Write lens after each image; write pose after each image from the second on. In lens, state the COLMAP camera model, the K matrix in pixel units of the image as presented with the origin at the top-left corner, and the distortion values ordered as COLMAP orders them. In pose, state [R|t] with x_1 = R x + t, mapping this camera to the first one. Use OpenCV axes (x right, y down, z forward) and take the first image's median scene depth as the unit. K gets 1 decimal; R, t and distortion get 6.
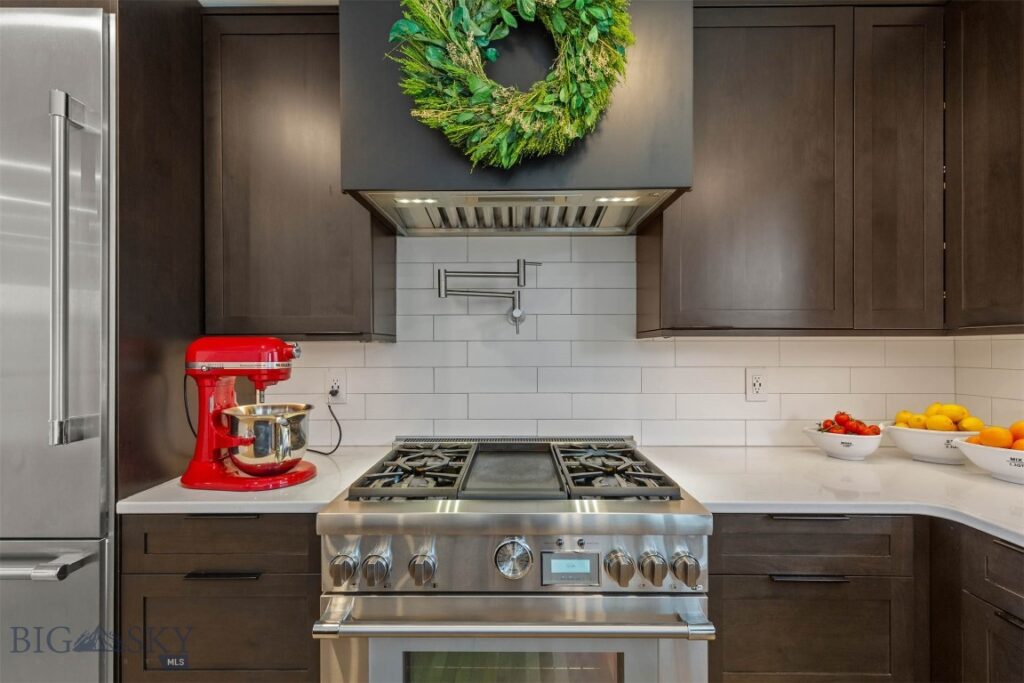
lens RADIAL K [[465.4, 0, 511.0], [0, 465.4, 347.4], [0, 0, 1]] dist [0.001613, 0.000219]
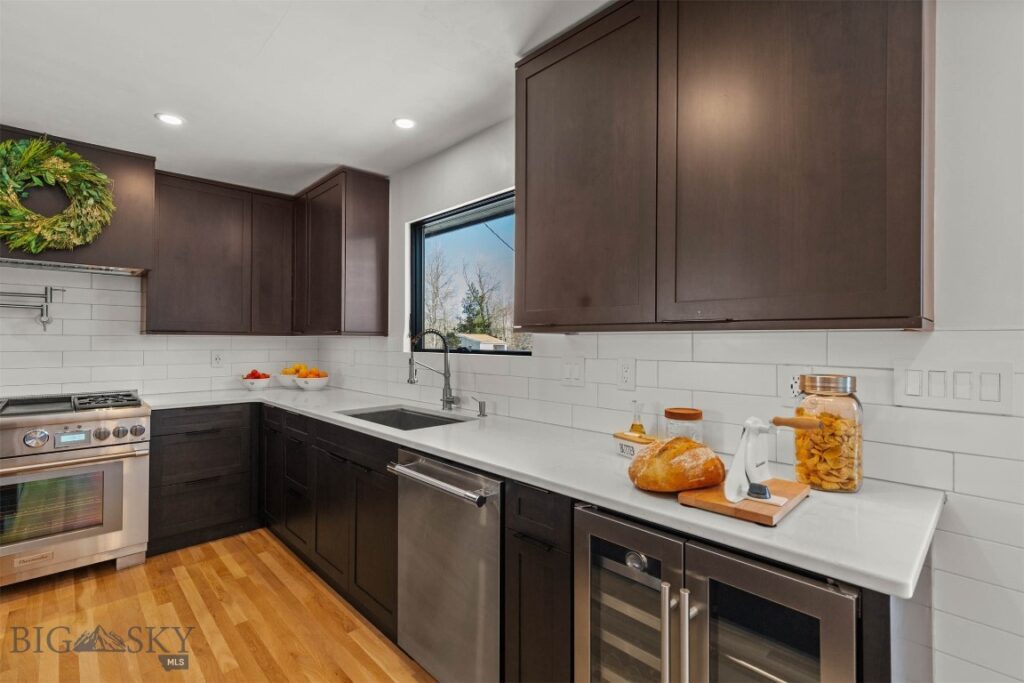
lens RADIAL K [[465.4, 0, 514.4], [0, 465.4, 337.1], [0, 0, 1]] dist [0.001613, 0.000219]
pose [[0.714175, 0.010752, 0.699884, 0.066997], [-0.011466, 0.999928, -0.003661, -0.028812], [-0.699873, -0.005410, 0.714247, -1.998234]]
